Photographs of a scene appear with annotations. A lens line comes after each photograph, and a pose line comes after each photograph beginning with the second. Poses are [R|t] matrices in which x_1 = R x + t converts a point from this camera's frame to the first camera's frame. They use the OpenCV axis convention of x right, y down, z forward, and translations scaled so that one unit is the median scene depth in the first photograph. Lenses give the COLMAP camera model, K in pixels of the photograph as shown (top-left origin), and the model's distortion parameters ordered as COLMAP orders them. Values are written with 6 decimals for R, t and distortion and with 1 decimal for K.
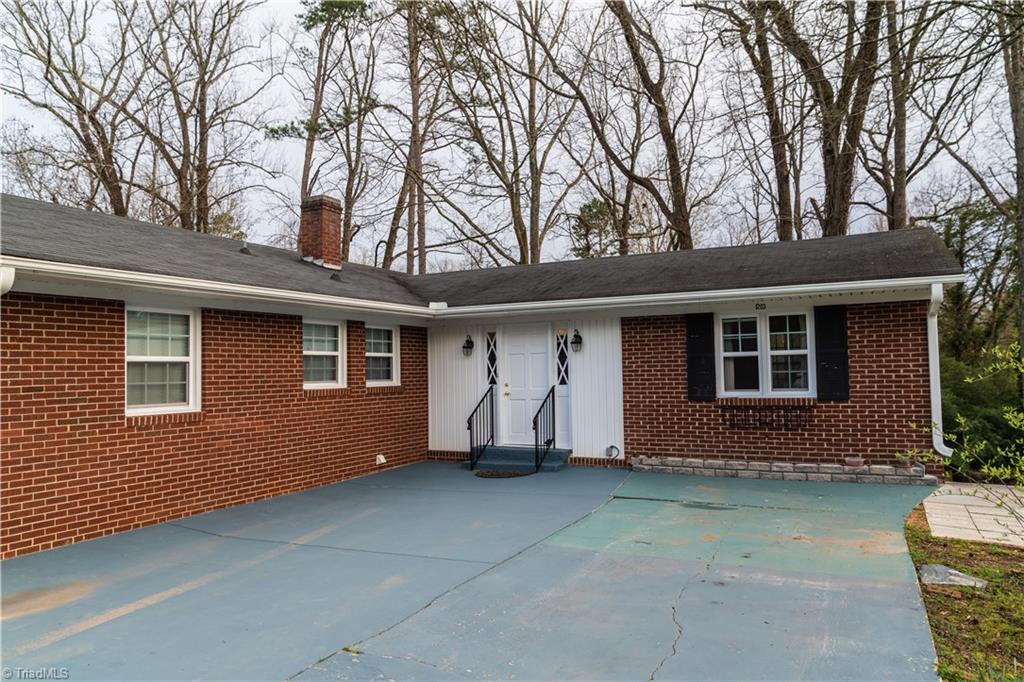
lens RADIAL K [[693.3, 0, 512.0], [0, 693.3, 341.0], [0, 0, 1]] dist [-0.017851, 0.000716]
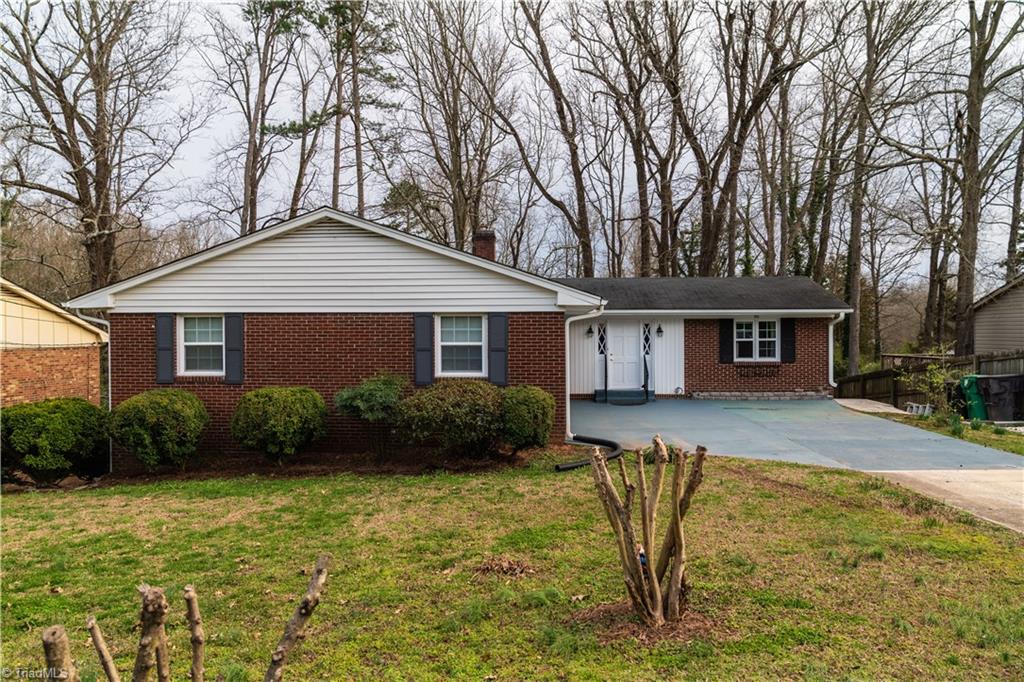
lens RADIAL K [[693.3, 0, 512.0], [0, 693.3, 341.0], [0, 0, 1]] dist [-0.017851, 0.000716]
pose [[0.919751, 0.008966, 0.392400, -0.964943], [-0.028916, 0.998570, 0.044960, -0.043197], [-0.391436, -0.052698, 0.918695, -0.516564]]
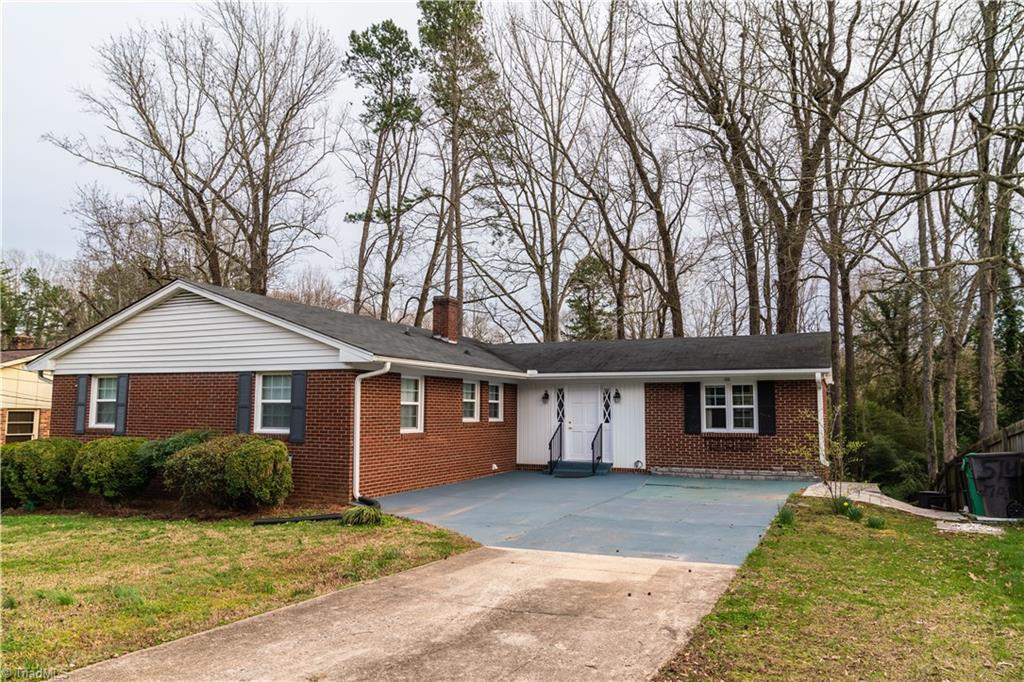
lens RADIAL K [[715.8, 0, 512.0], [0, 715.8, 341.0], [0, 0, 1]] dist [-0.029166, 0.002557]
pose [[0.999108, 0.026582, 0.032807, -0.209959], [-0.024718, 0.998125, -0.055997, -0.028870], [-0.034234, 0.055136, 0.997892, -0.673359]]
